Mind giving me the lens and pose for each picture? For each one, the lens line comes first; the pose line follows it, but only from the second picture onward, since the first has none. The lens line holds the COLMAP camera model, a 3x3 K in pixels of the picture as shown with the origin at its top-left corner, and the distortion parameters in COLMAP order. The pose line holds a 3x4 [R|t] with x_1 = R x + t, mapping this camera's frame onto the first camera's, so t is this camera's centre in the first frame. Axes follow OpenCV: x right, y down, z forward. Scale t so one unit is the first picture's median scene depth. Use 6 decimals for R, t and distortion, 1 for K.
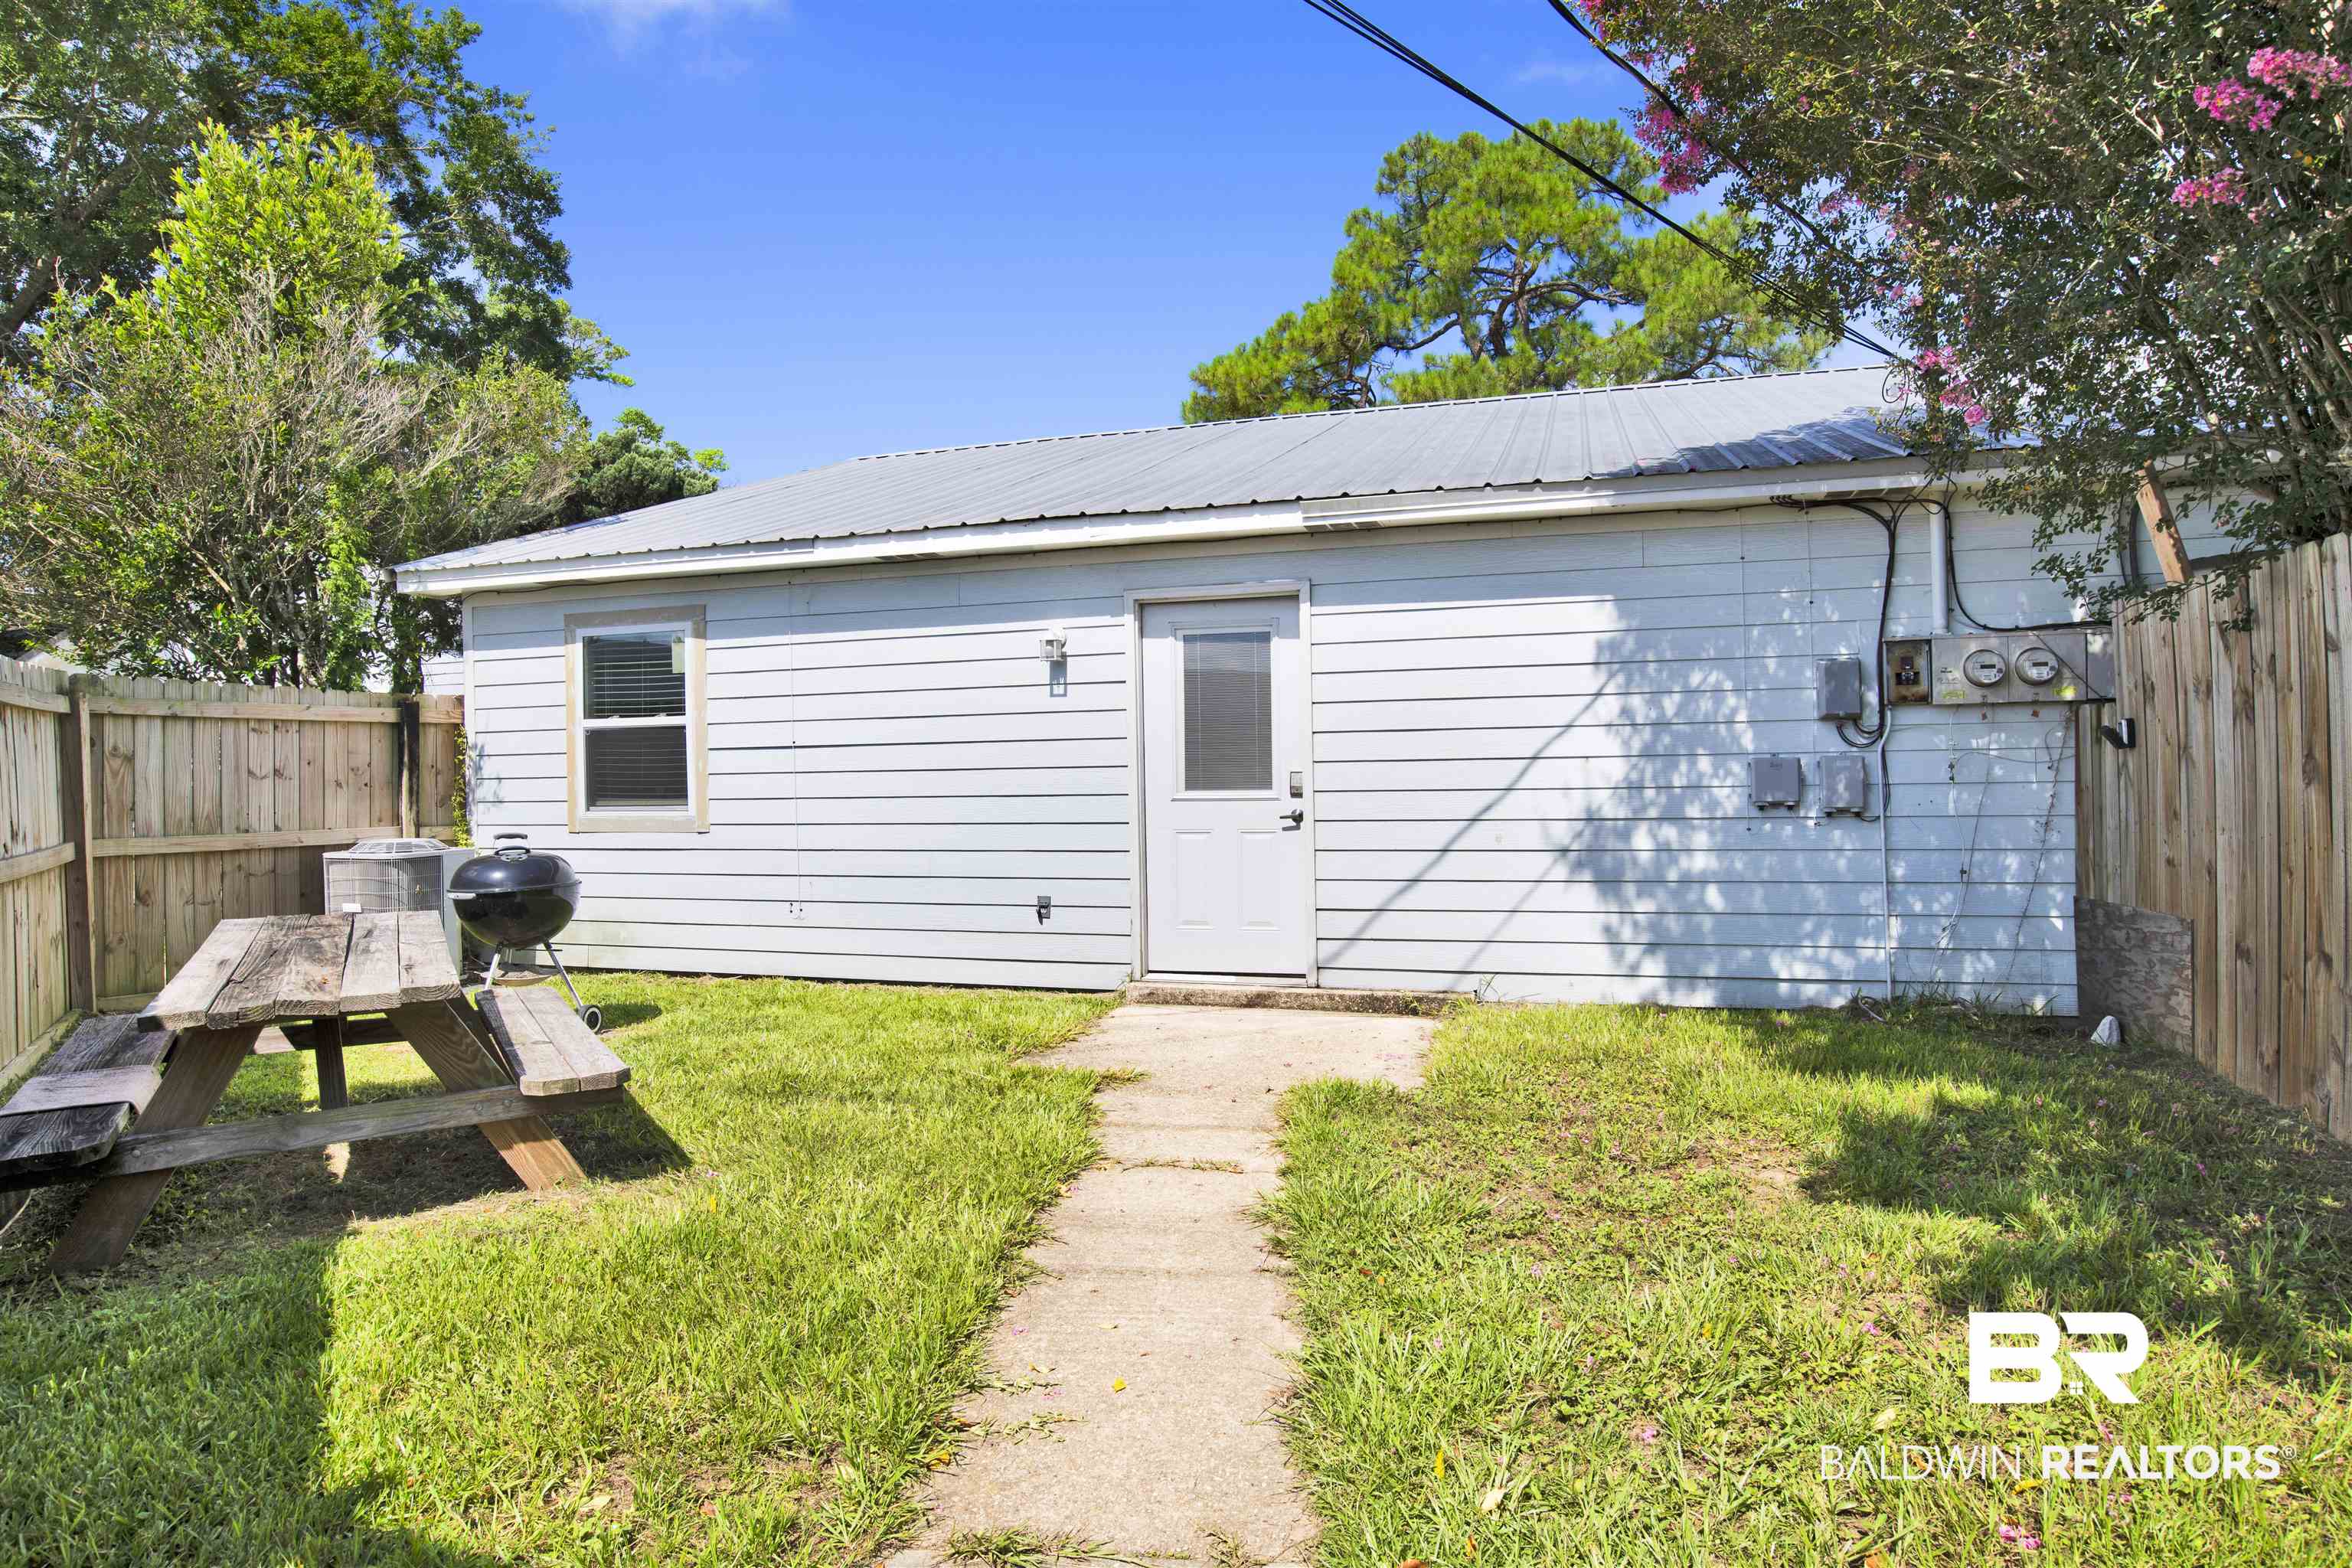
lens RADIAL K [[1361.4, 0, 1178.7], [0, 1361.4, 790.8], [0, 0, 1]] dist [-0.055621, 0.012232]
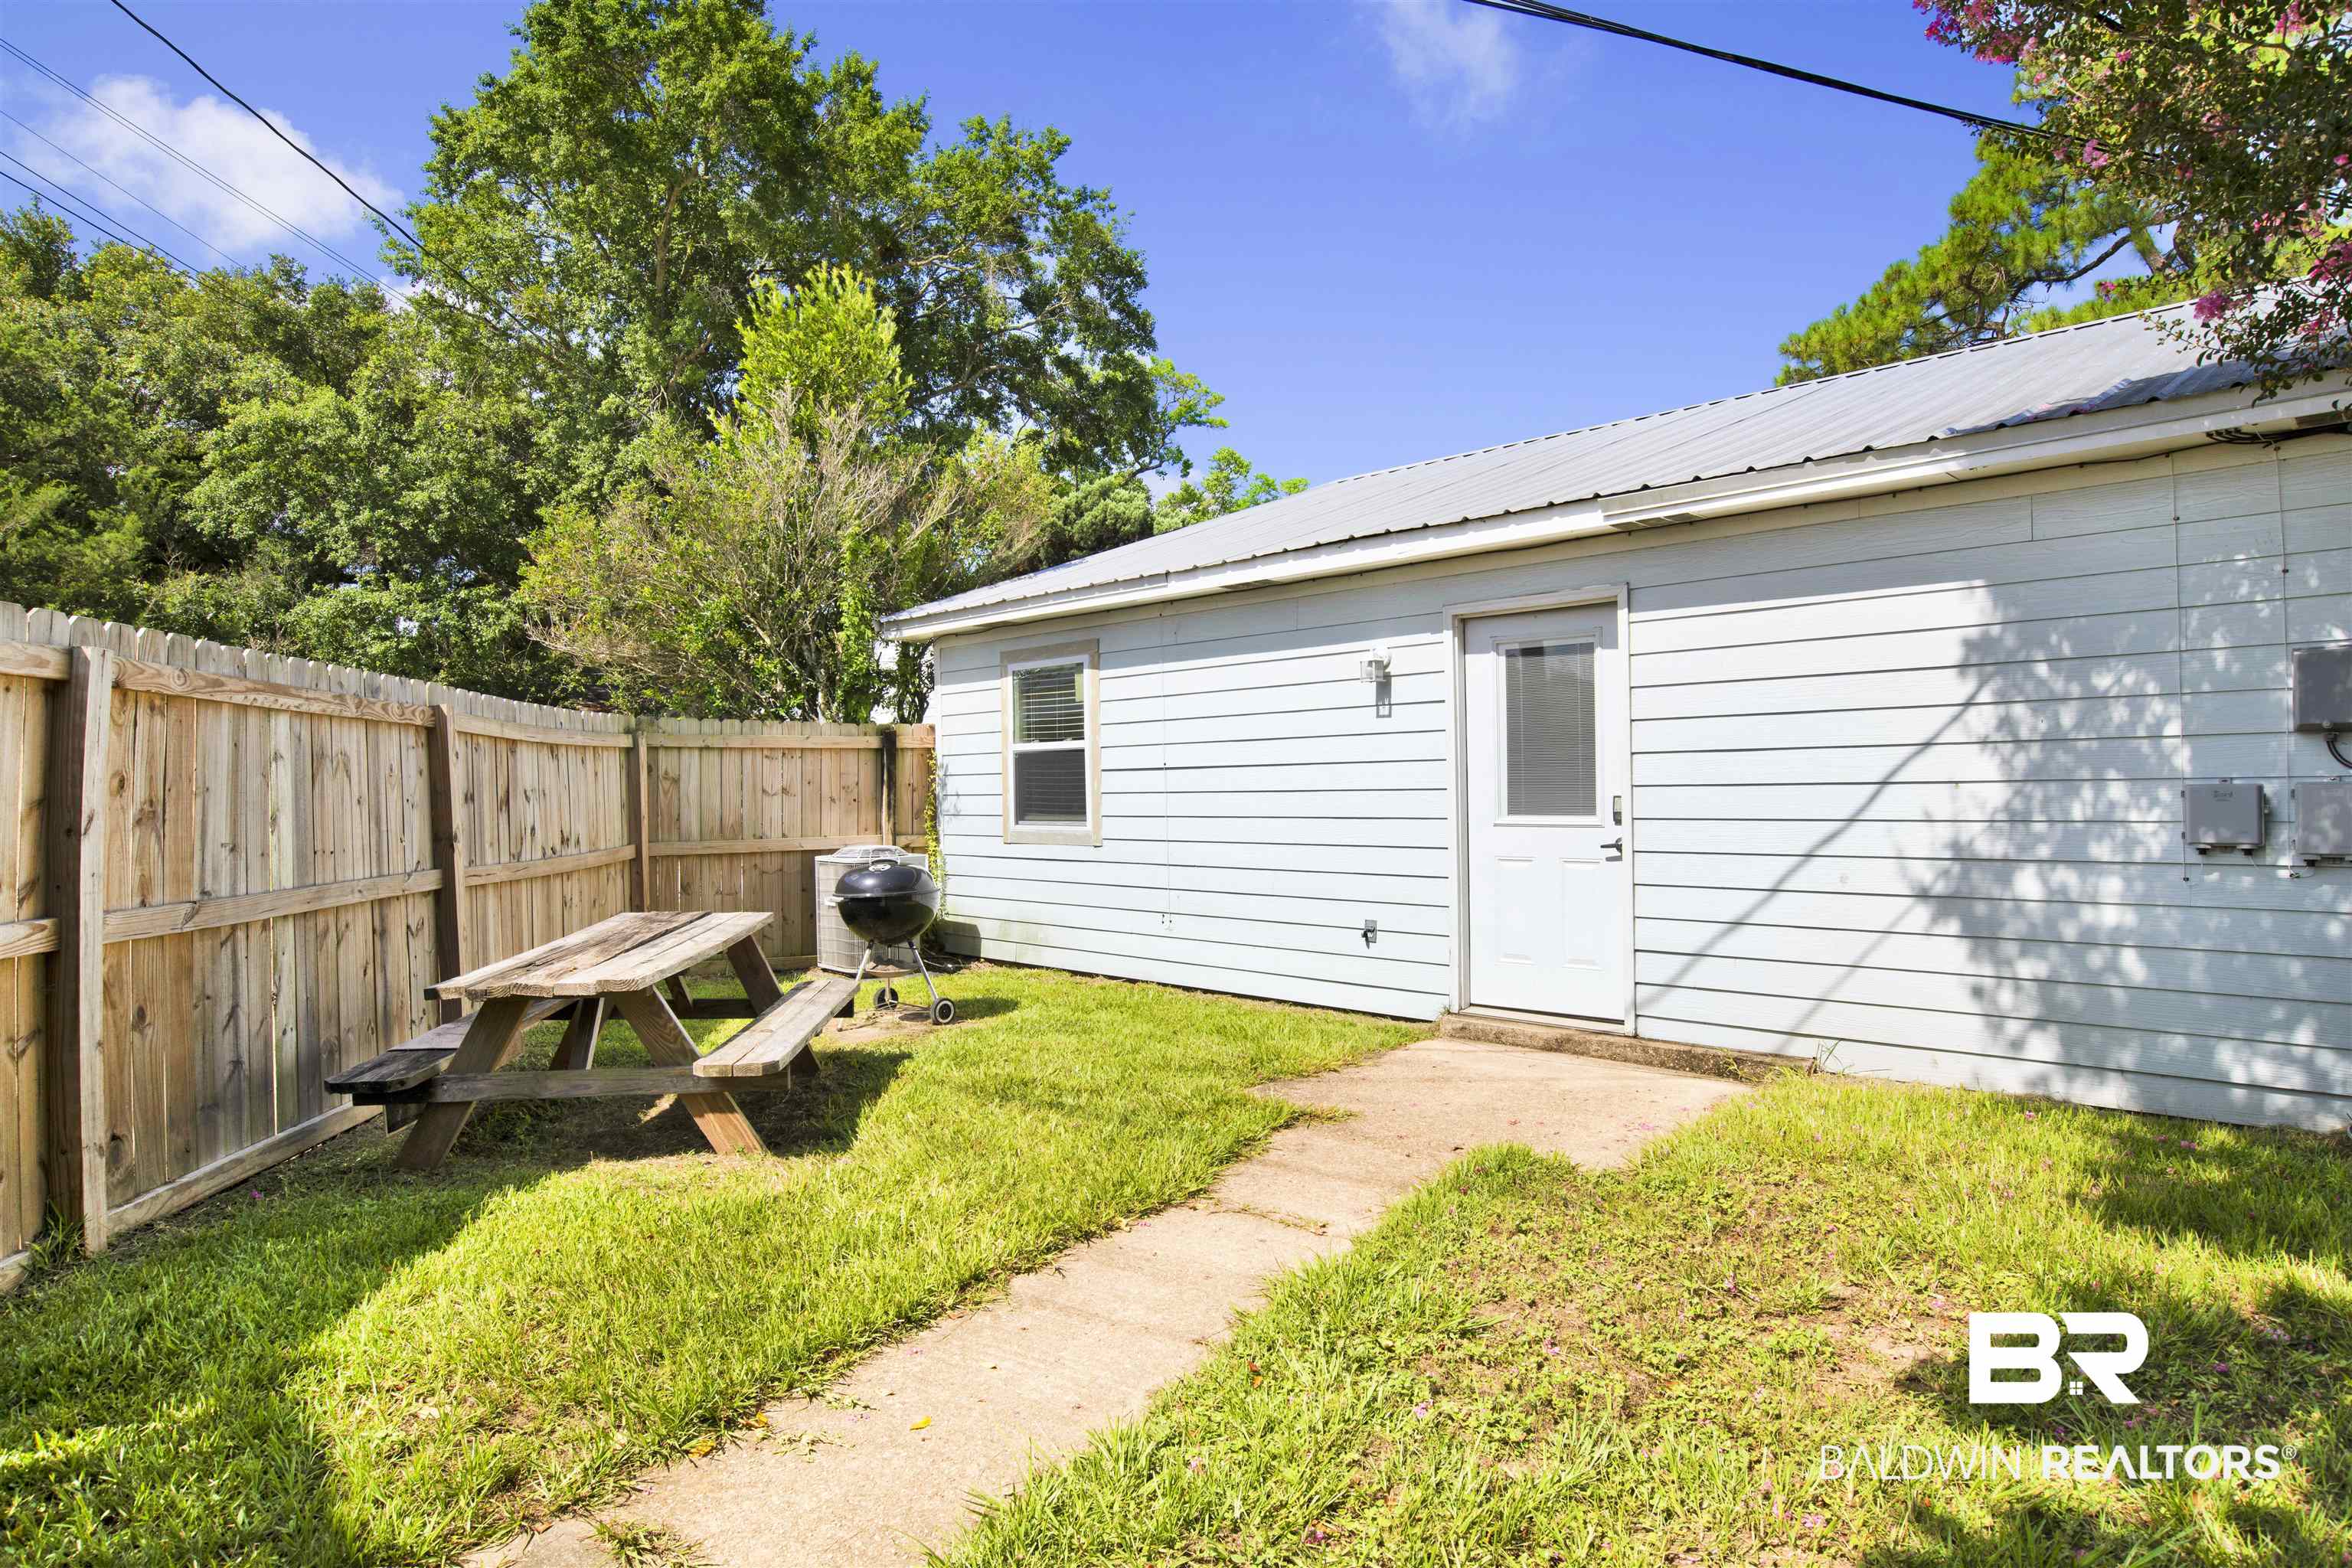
lens RADIAL K [[1334.9, 0, 1166.1], [0, 1334.9, 774.0], [0, 0, 1]] dist [-0.060414, 0.016253]
pose [[0.878344, -0.002047, -0.478025, 0.243692], [-0.004289, 0.999917, -0.012163, -0.016527], [0.478010, 0.012734, 0.878262, 0.083489]]
